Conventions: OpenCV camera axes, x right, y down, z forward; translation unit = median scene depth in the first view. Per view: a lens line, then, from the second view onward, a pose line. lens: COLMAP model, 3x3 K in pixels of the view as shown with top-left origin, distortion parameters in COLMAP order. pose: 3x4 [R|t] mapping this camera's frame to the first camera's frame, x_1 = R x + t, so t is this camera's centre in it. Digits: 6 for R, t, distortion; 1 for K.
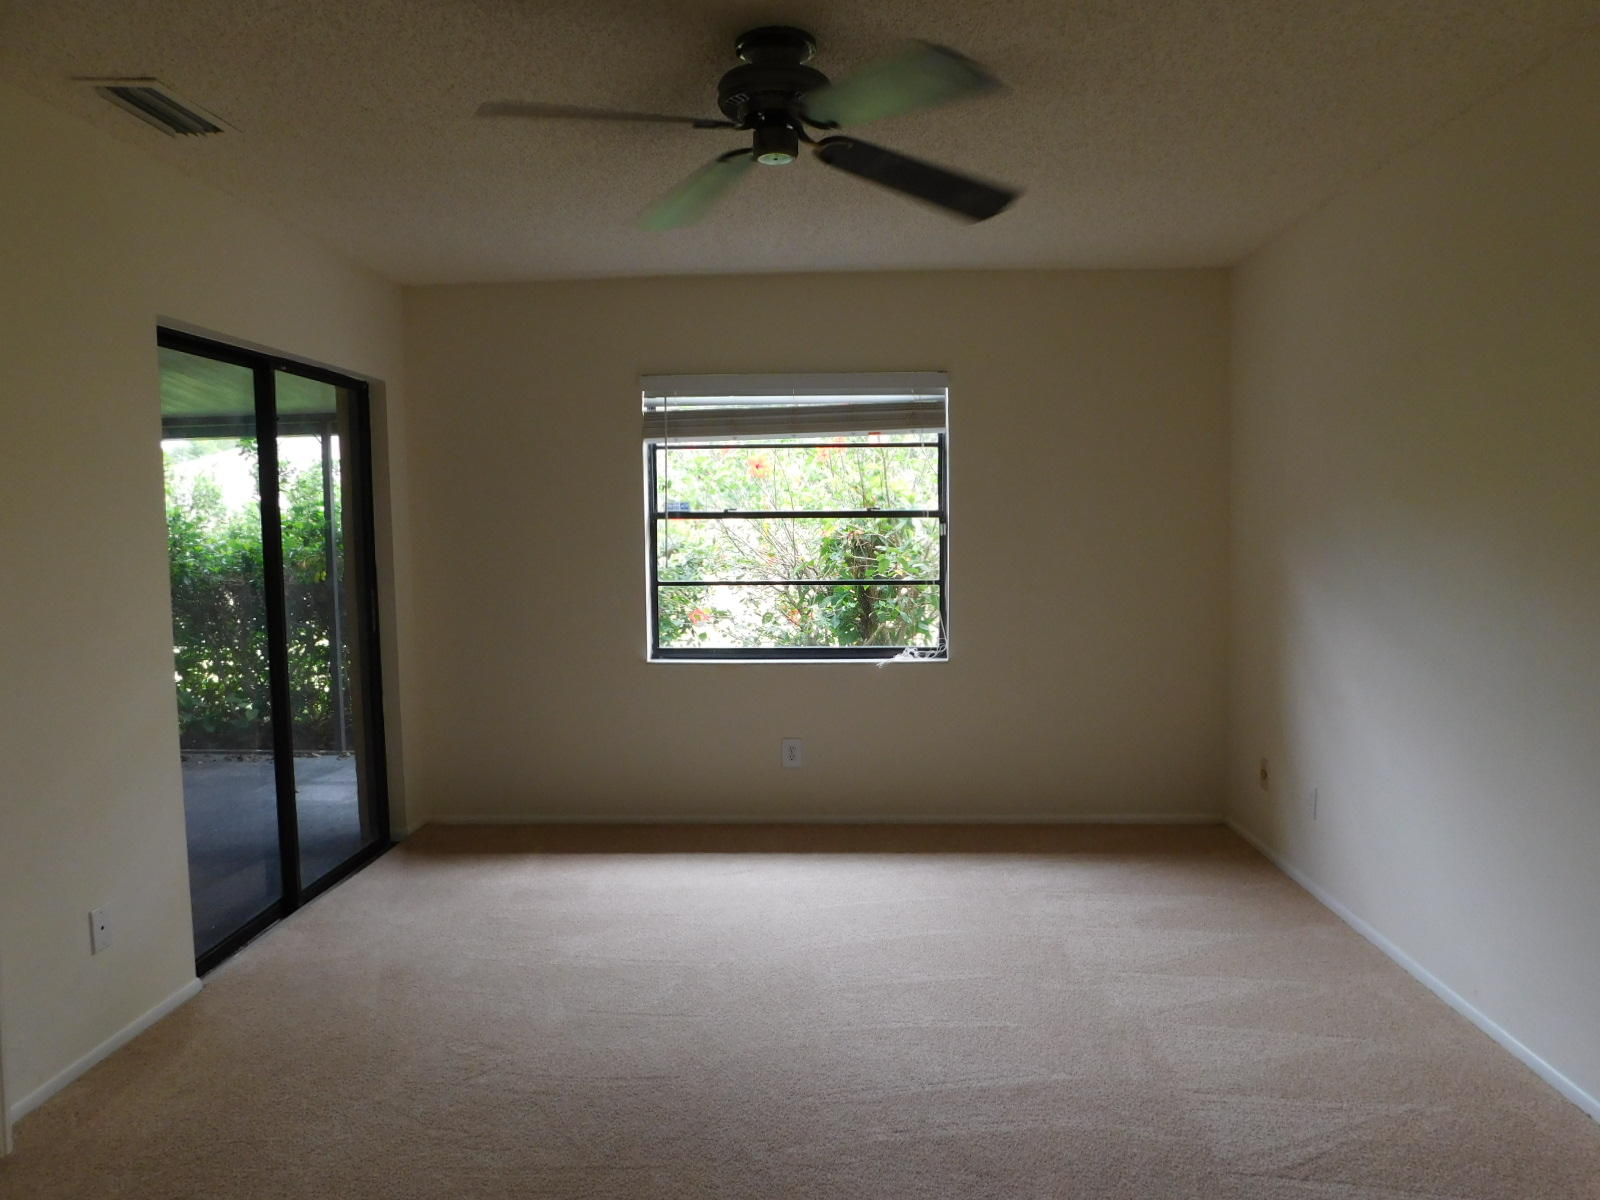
lens RADIAL K [[1045.8, 0, 800.0], [0, 1045.8, 595.0], [0, 0, 1]] dist [-0.054636, 0.026402]
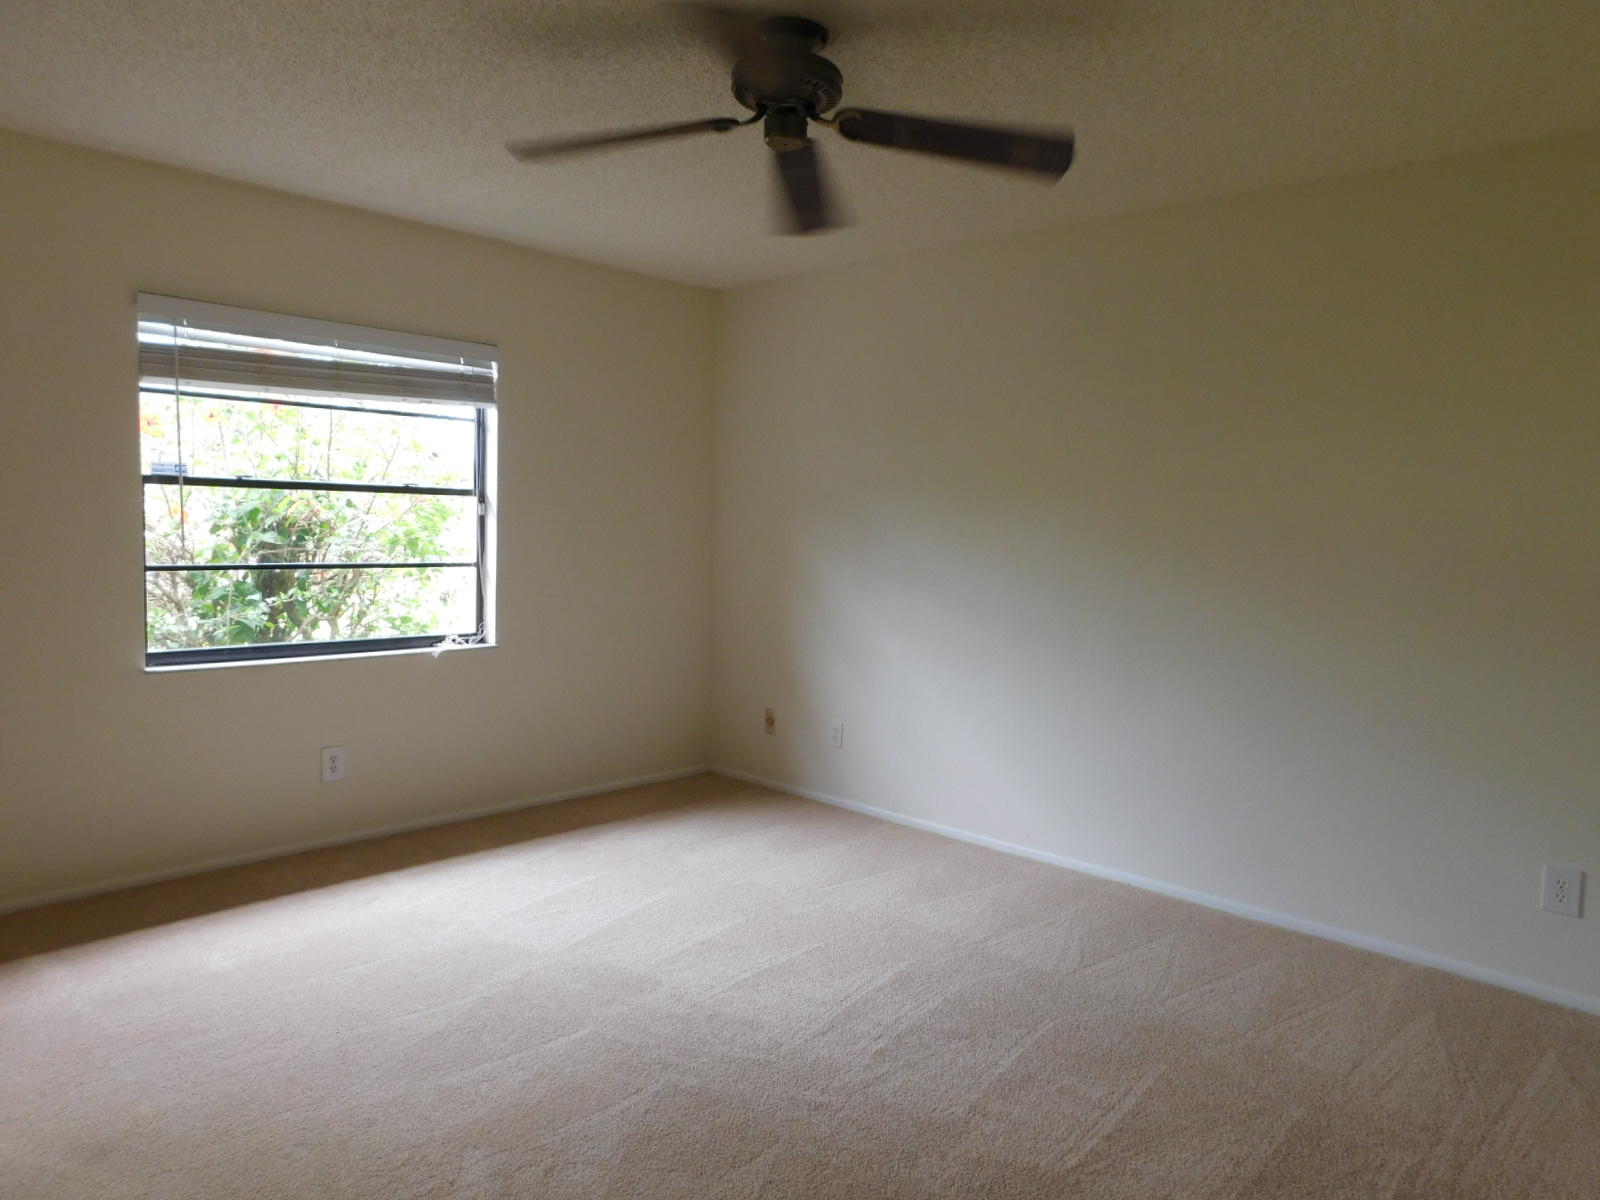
lens RADIAL K [[1045.8, 0, 802.1], [0, 1045.8, 601.3], [0, 0, 1]] dist [-0.054636, 0.026402]
pose [[0.663948, -0.030539, 0.747155, -0.393105], [0.019037, 0.999532, 0.023937, 0.004492], [-0.747536, -0.001669, 0.664219, 0.148909]]
